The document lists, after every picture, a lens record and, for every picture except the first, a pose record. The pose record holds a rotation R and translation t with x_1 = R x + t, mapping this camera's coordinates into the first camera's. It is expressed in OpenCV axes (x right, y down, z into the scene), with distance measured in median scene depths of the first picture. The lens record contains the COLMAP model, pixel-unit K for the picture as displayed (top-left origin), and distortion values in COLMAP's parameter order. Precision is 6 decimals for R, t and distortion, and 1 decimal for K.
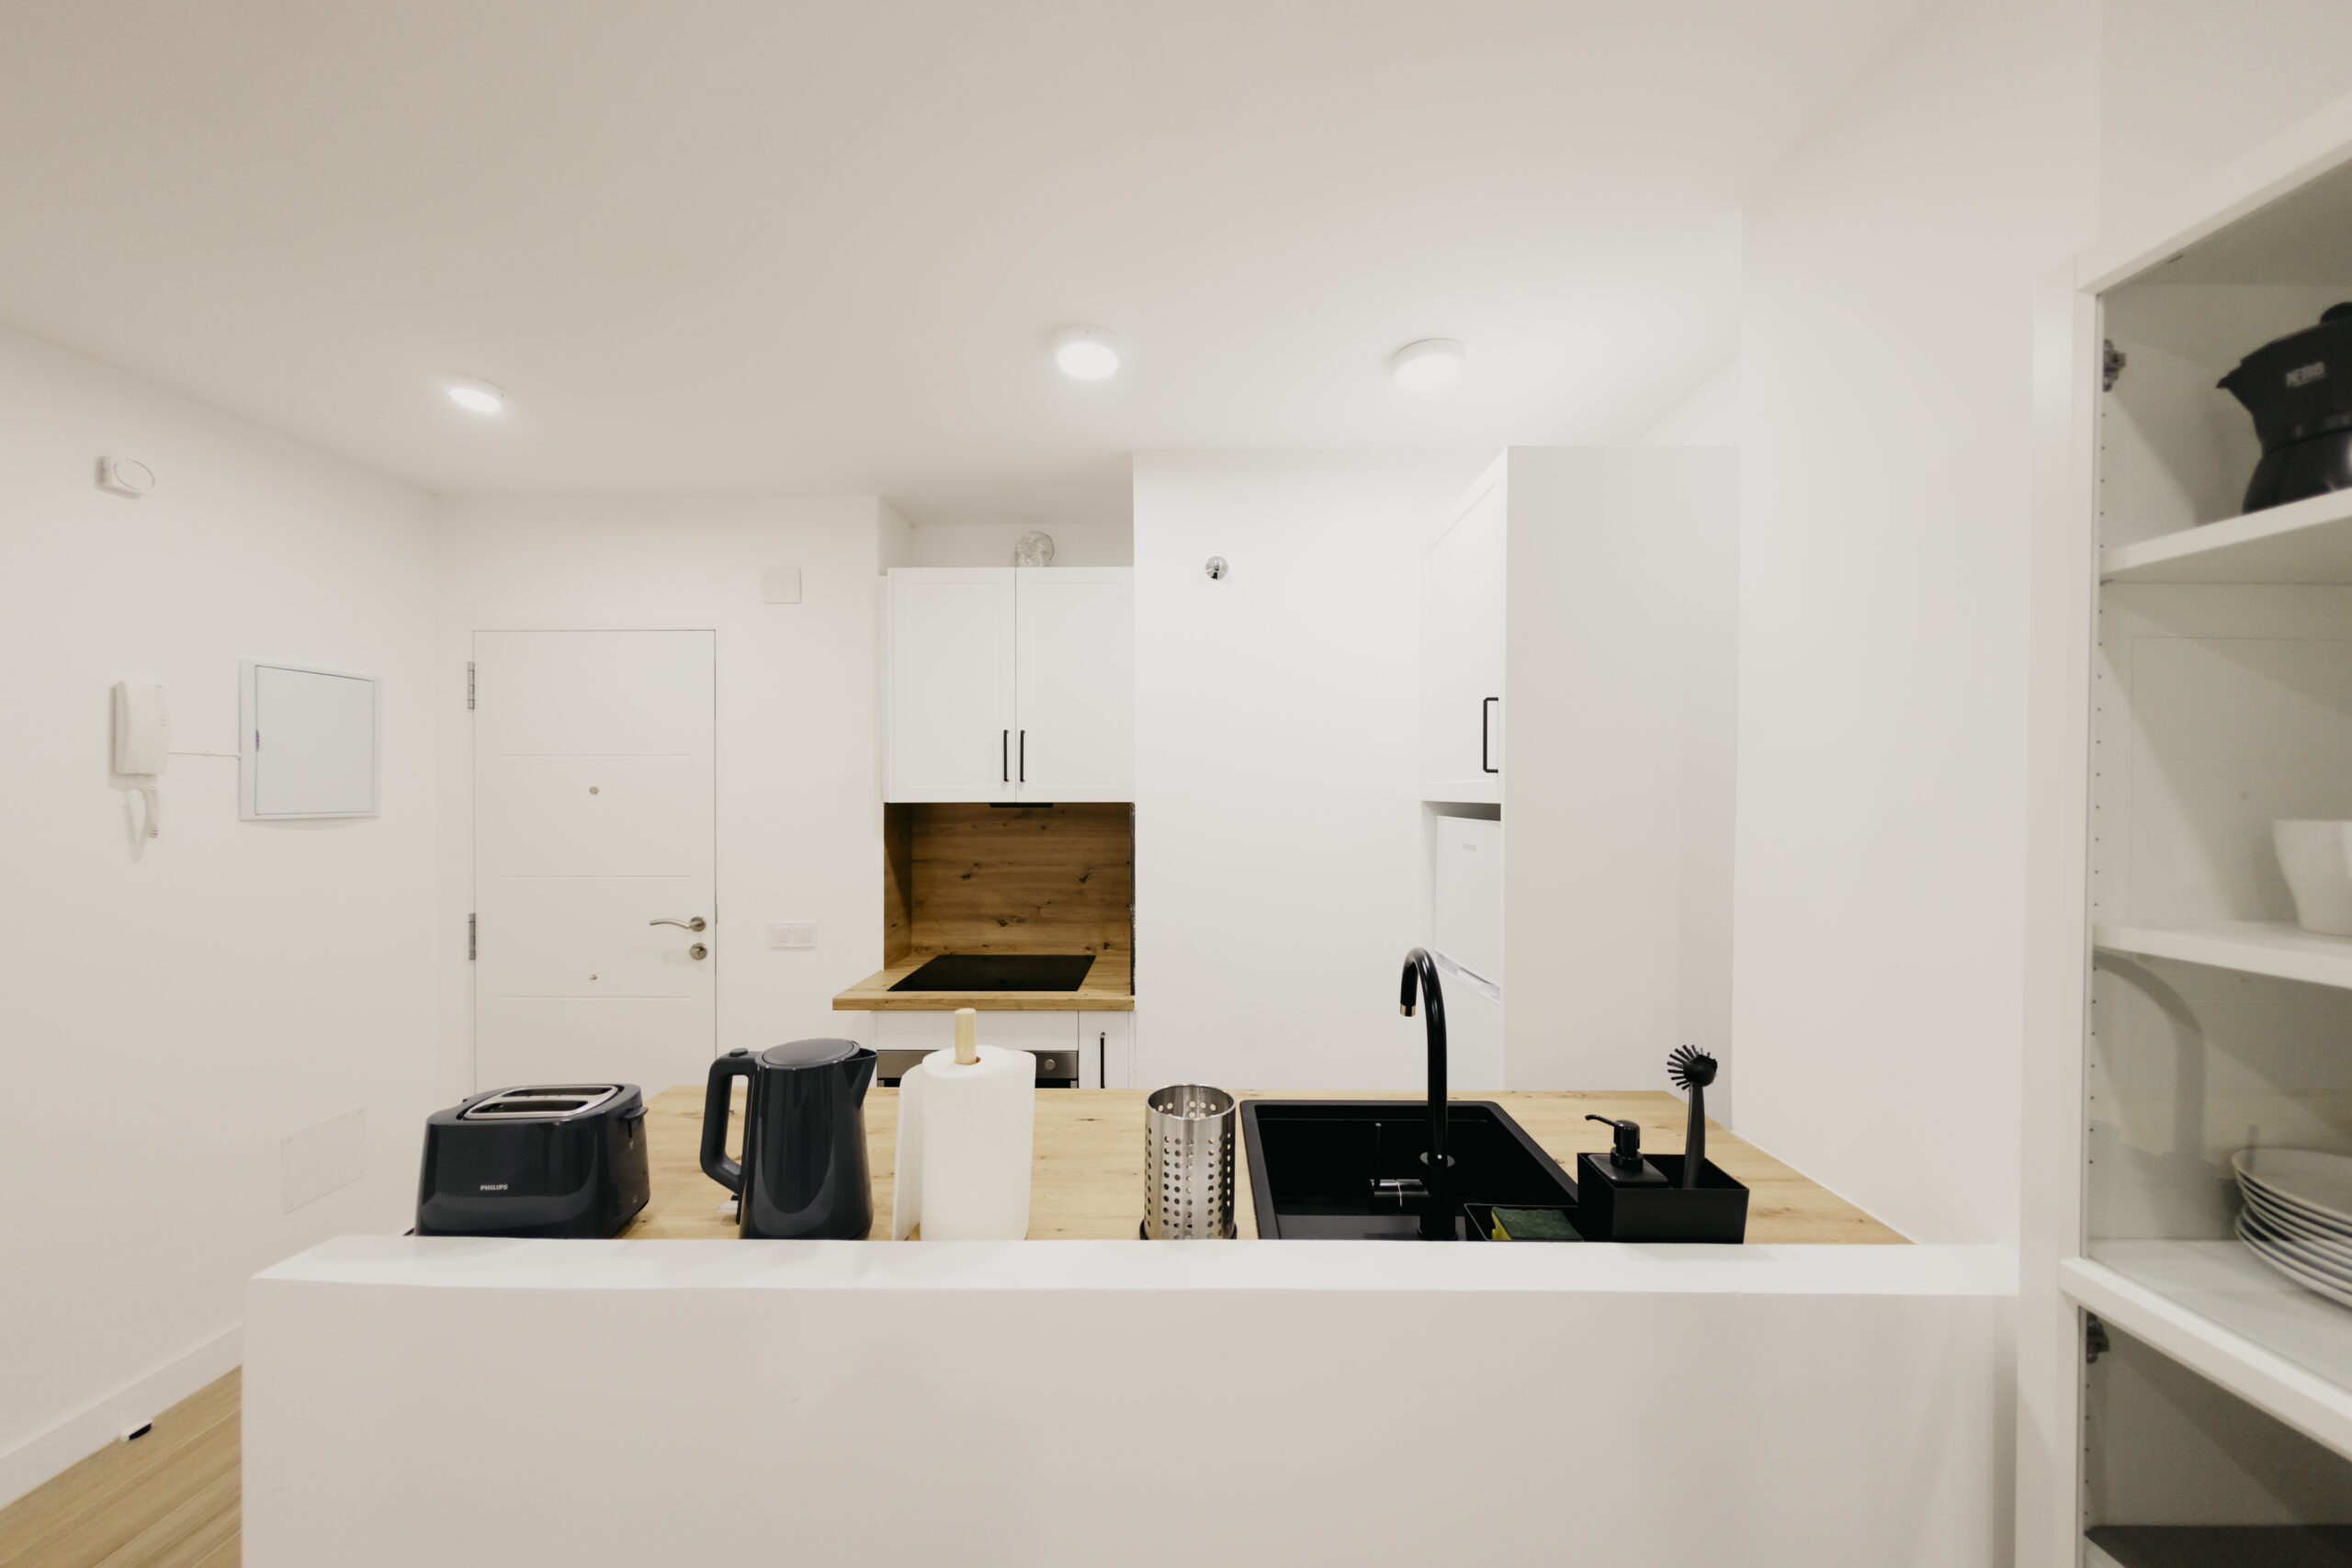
lens RADIAL K [[782.1, 0, 1177.2], [0, 782.1, 793.3], [0, 0, 1]] dist [-0.001554, 0.000113]
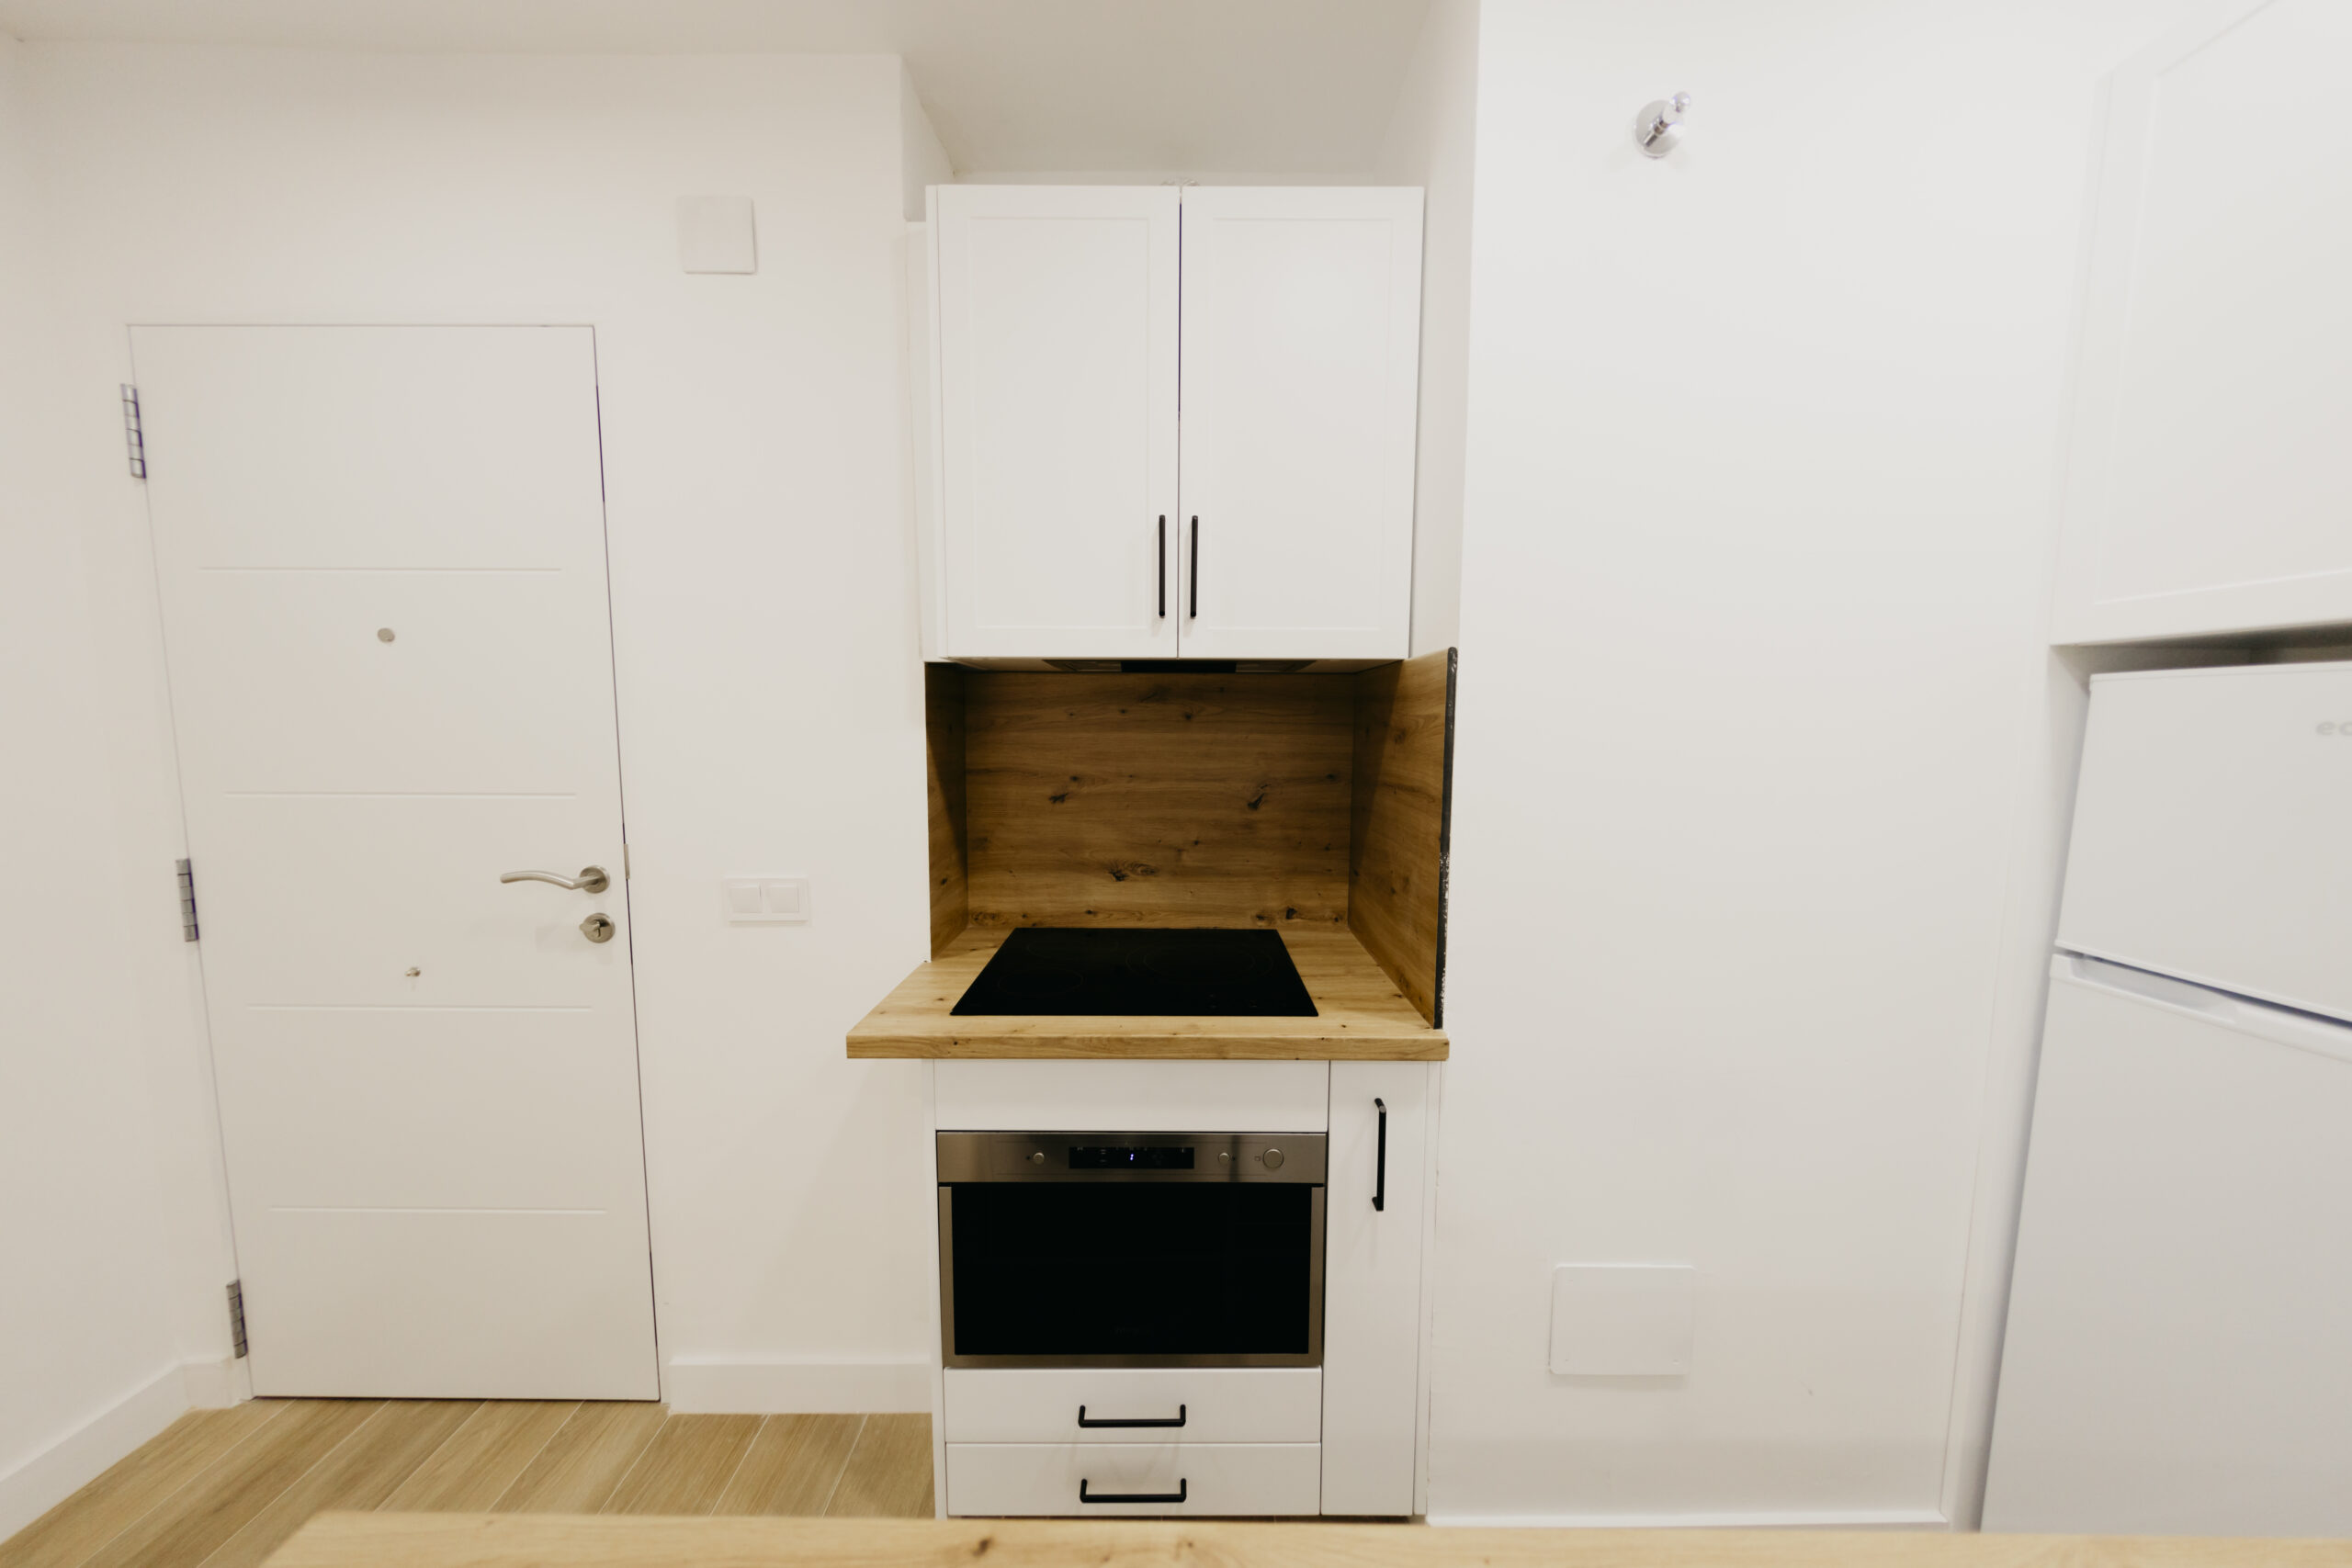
lens RADIAL K [[782.1, 0, 1176.7], [0, 782.1, 795.4], [0, 0, 1]] dist [-0.001554, 0.000113]
pose [[0.999896, 0.005403, 0.013382, -0.207457], [-0.006612, 0.995735, 0.092025, 0.053861], [-0.012828, -0.092104, 0.995667, 0.448449]]
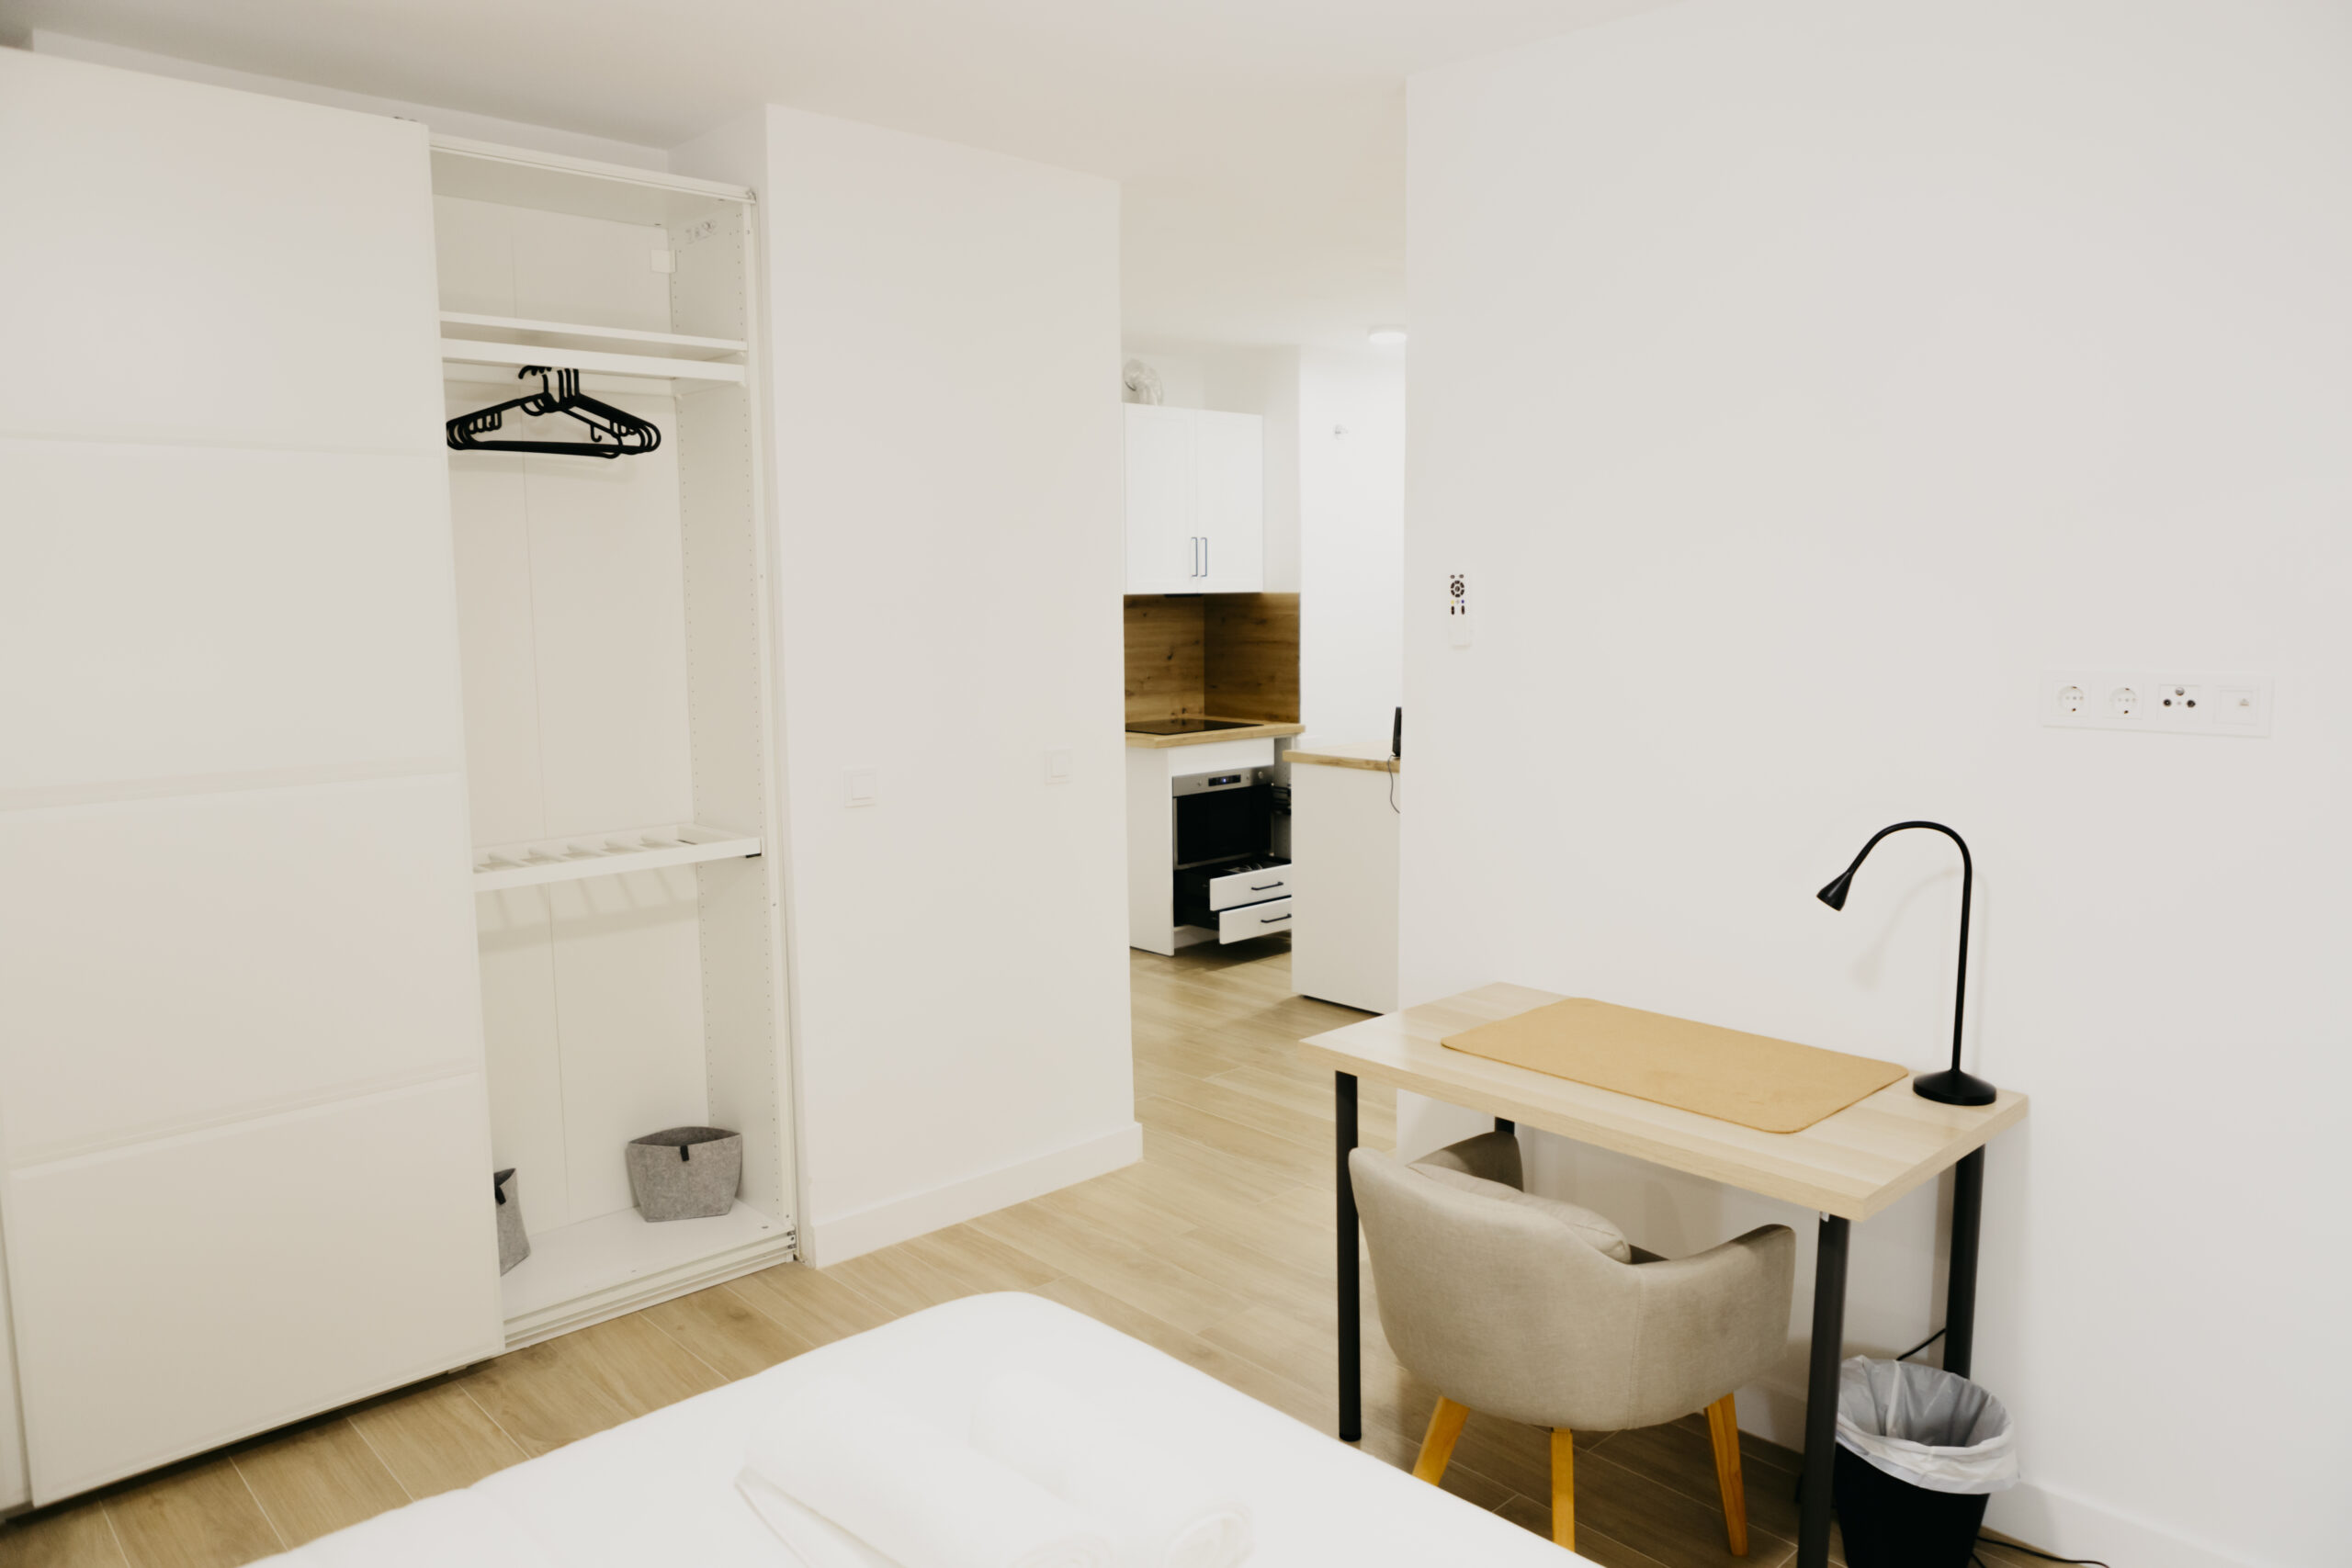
lens RADIAL K [[1659.4, 0, 1179.3], [0, 1659.4, 784.7], [0, 0, 1]] dist [-0.012461, 0.000671]
pose [[0.722279, -0.097380, 0.684711, -2.086363], [0.009422, 0.991331, 0.131048, -0.034152], [-0.691537, -0.088202, 0.716936, -0.959505]]
